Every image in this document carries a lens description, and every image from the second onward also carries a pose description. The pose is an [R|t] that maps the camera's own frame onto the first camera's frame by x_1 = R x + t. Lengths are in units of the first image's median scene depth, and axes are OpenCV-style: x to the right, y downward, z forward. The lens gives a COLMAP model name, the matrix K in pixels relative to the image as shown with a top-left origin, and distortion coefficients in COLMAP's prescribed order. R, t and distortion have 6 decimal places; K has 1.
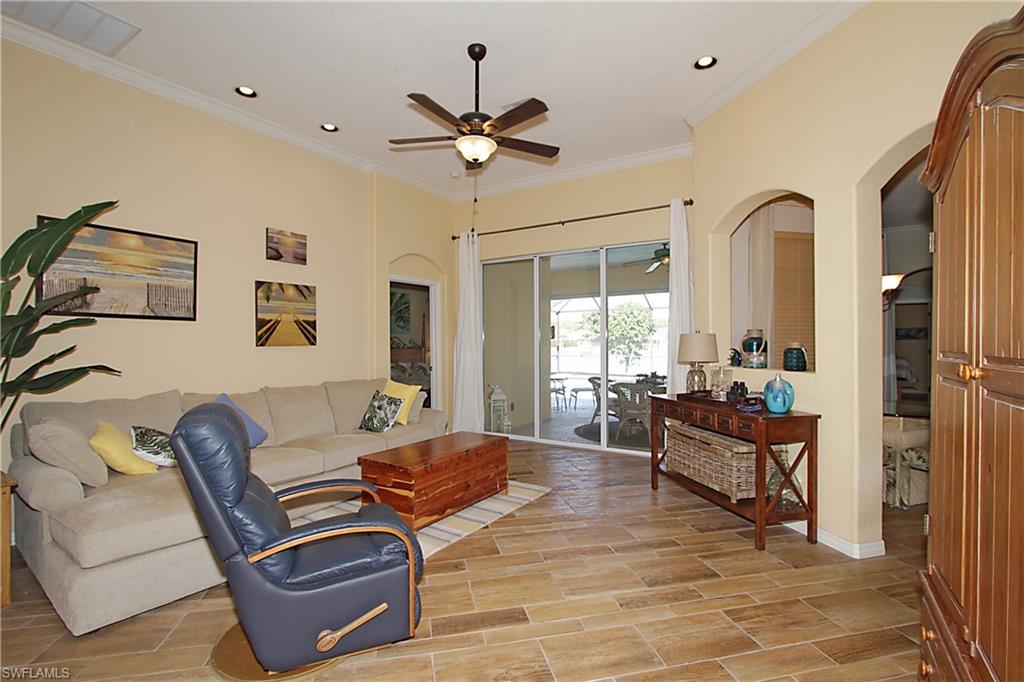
lens RADIAL K [[469.2, 0, 507.2], [0, 469.2, 344.7], [0, 0, 1]] dist [-0.023874, 0.003527]
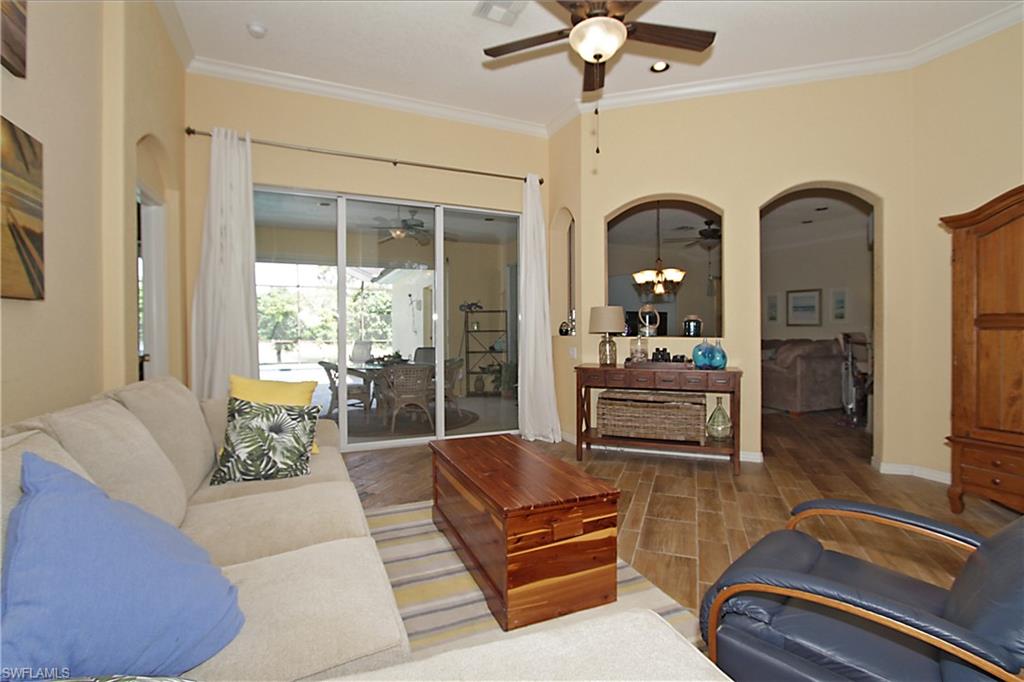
lens RADIAL K [[469.2, 0, 505.7], [0, 469.2, 338.4], [0, 0, 1]] dist [-0.023874, 0.003527]
pose [[0.551880, -0.011538, 0.833844, -0.435011], [-0.001751, 0.999886, 0.014994, 0.022721], [-0.833922, -0.009735, 0.551797, 0.406934]]
